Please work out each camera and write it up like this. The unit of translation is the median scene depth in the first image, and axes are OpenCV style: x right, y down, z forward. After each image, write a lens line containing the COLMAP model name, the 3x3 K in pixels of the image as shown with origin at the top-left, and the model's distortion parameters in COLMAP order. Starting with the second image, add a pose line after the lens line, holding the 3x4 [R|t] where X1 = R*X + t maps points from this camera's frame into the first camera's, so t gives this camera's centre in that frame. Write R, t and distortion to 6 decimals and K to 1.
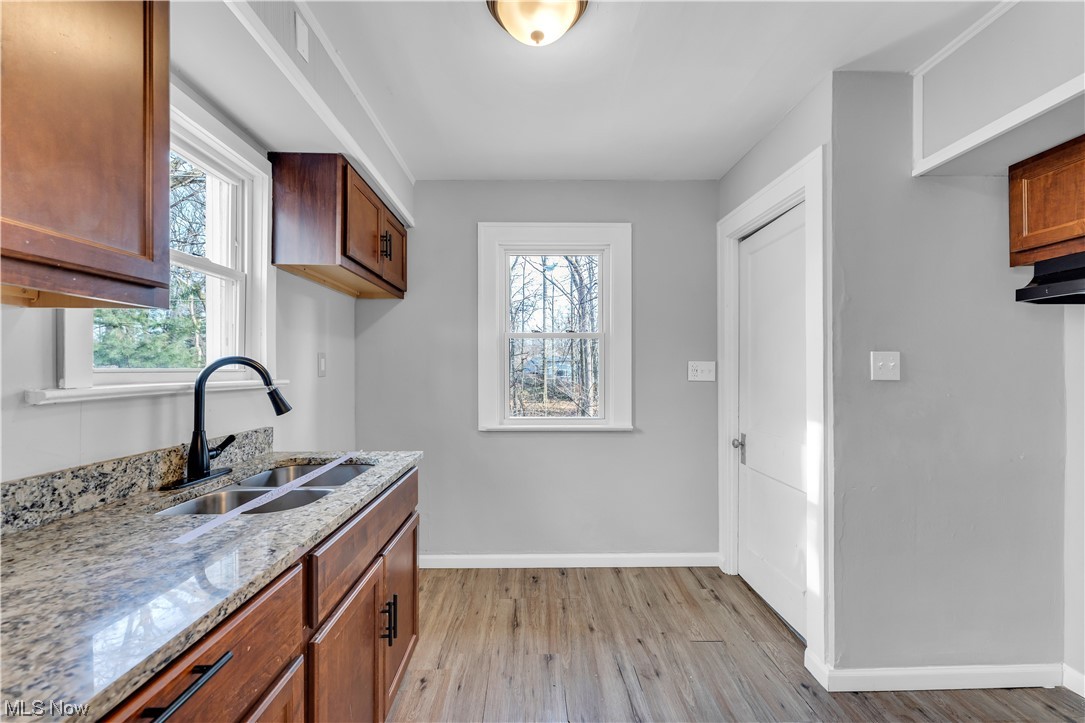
lens RADIAL K [[437.0, 0, 537.1], [0, 437.0, 369.7], [0, 0, 1]] dist [0.001871, -0.000342]
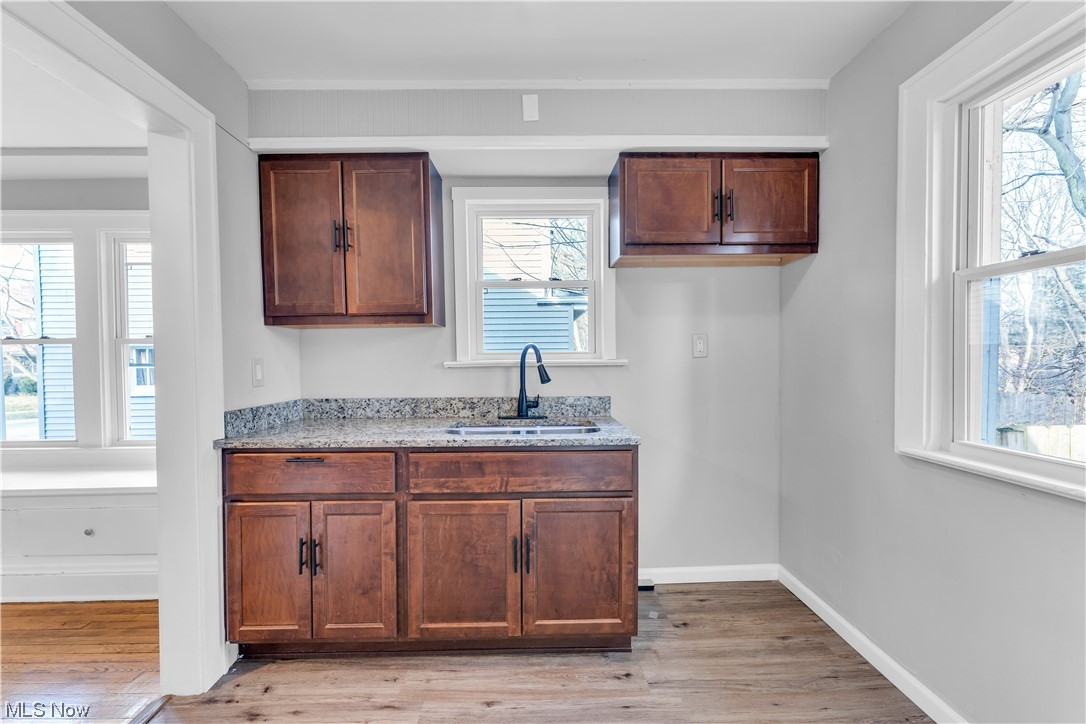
lens RADIAL K [[437.1, 0, 535.4], [0, 437.1, 366.9], [0, 0, 1]] dist [0.000051, -0.000196]
pose [[-0.002746, 0.023494, -0.999720, 0.938685], [0.010143, 0.999673, 0.023465, 0.017900], [0.999945, -0.010076, -0.002984, 1.116152]]
